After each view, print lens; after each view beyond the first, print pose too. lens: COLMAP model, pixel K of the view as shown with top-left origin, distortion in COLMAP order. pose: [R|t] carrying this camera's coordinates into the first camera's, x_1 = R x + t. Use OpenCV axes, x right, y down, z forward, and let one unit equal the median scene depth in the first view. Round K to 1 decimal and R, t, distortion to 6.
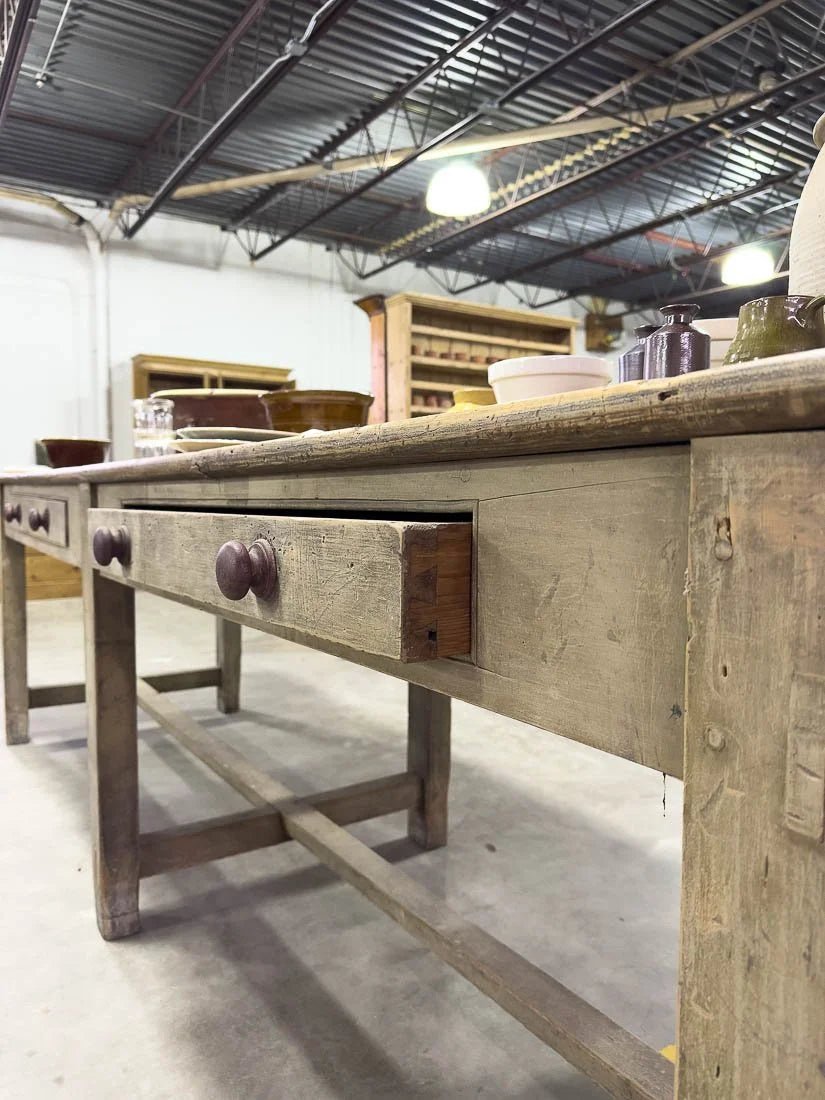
lens RADIAL K [[788.3, 0, 404.1], [0, 788.3, 545.9], [0, 0, 1]] dist [0.034047, -0.058581]
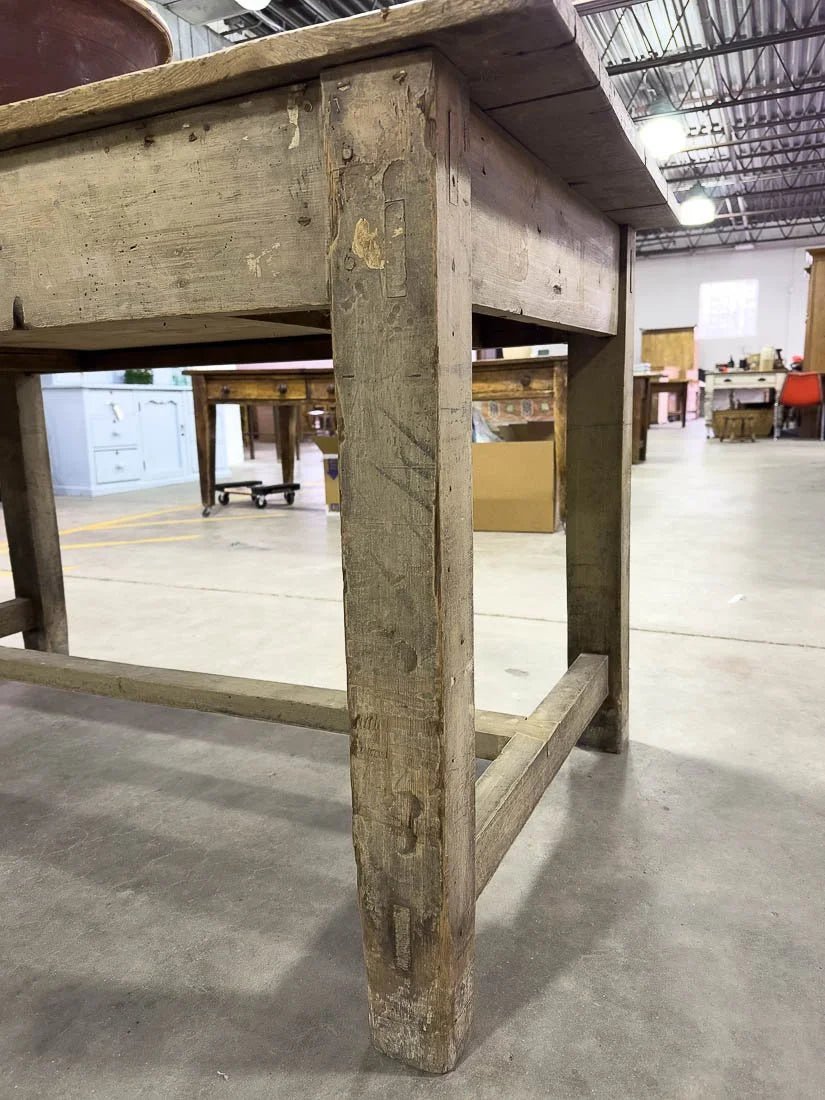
lens RADIAL K [[779.4, 0, 413.5], [0, 779.4, 553.6], [0, 0, 1]] dist [0.005125, -0.004832]
pose [[-0.839444, 0.130230, -0.527612, -0.044937], [-0.009258, 0.967295, 0.253487, -0.002697], [0.543368, 0.217673, -0.810784, 0.490264]]
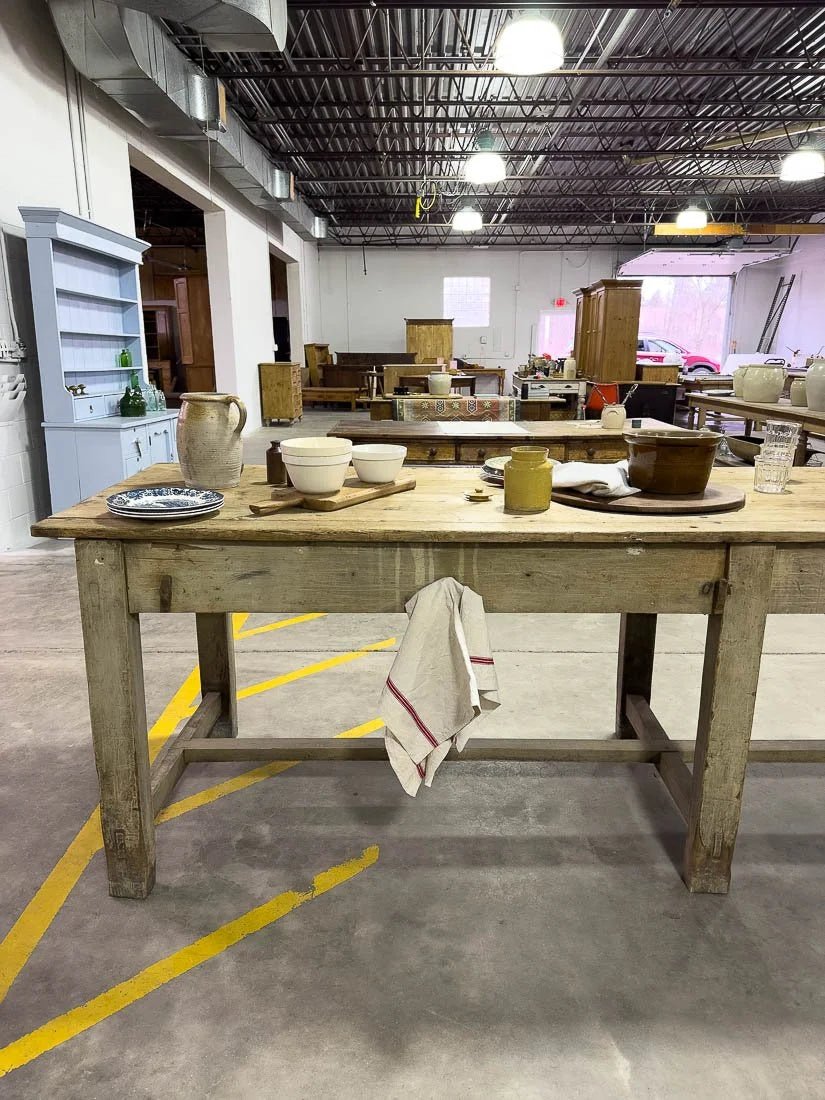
lens RADIAL K [[764.9, 0, 418.4], [0, 764.9, 556.2], [0, 0, 1]] dist [0.056024, -0.064035]
pose [[-0.547543, 0.219183, -0.807561, 0.243683], [-0.058586, 0.952675, 0.298291, -0.075831], [0.834724, 0.210639, -0.508790, 0.293649]]
